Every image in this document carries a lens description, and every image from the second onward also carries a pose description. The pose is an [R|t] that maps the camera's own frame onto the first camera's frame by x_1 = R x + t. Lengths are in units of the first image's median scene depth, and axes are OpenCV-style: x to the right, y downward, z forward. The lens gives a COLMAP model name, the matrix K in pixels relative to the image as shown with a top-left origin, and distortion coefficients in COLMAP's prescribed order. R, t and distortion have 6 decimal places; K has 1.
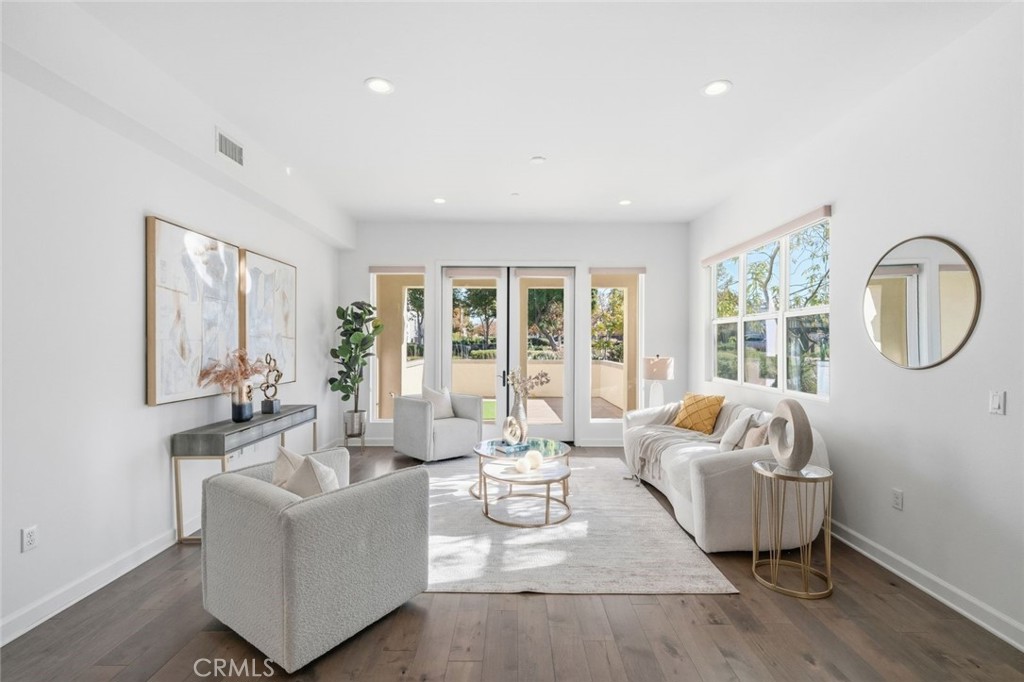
lens RADIAL K [[469.1, 0, 514.5], [0, 469.1, 347.7], [0, 0, 1]] dist [-0.000354, -0.000074]
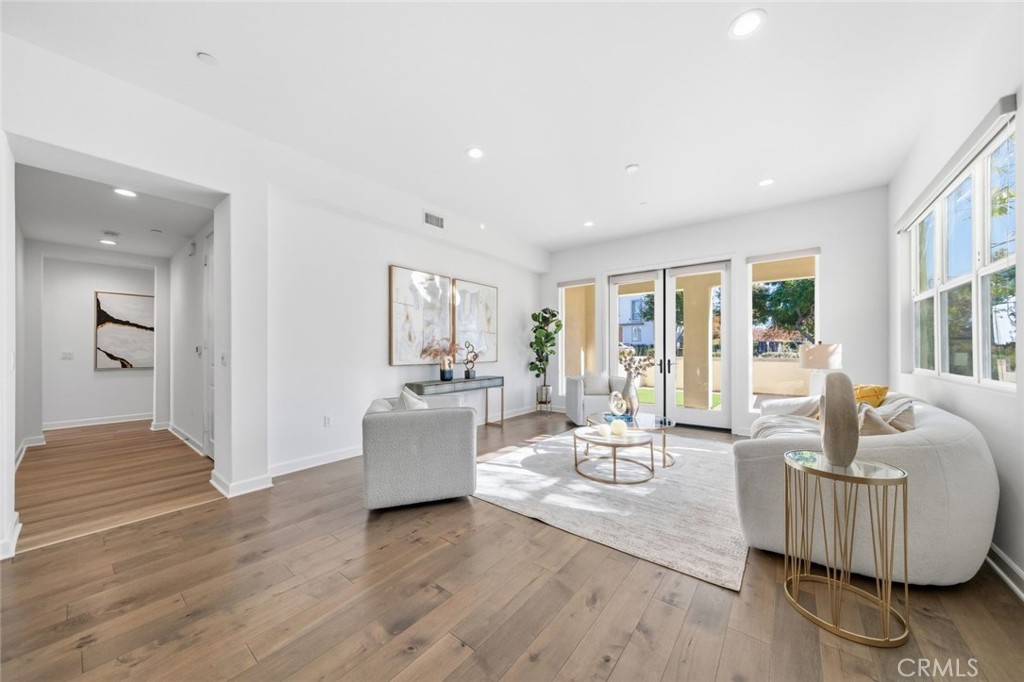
lens RADIAL K [[352.3, 0, 508.5], [0, 352.3, 349.9], [0, 0, 1]] dist [0.001280, 0.000192]
pose [[0.782306, -0.003359, -0.622885, 0.378637], [-0.001799, 0.999969, -0.007652, 0.055886], [0.622892, 0.007107, 0.782276, 0.152074]]
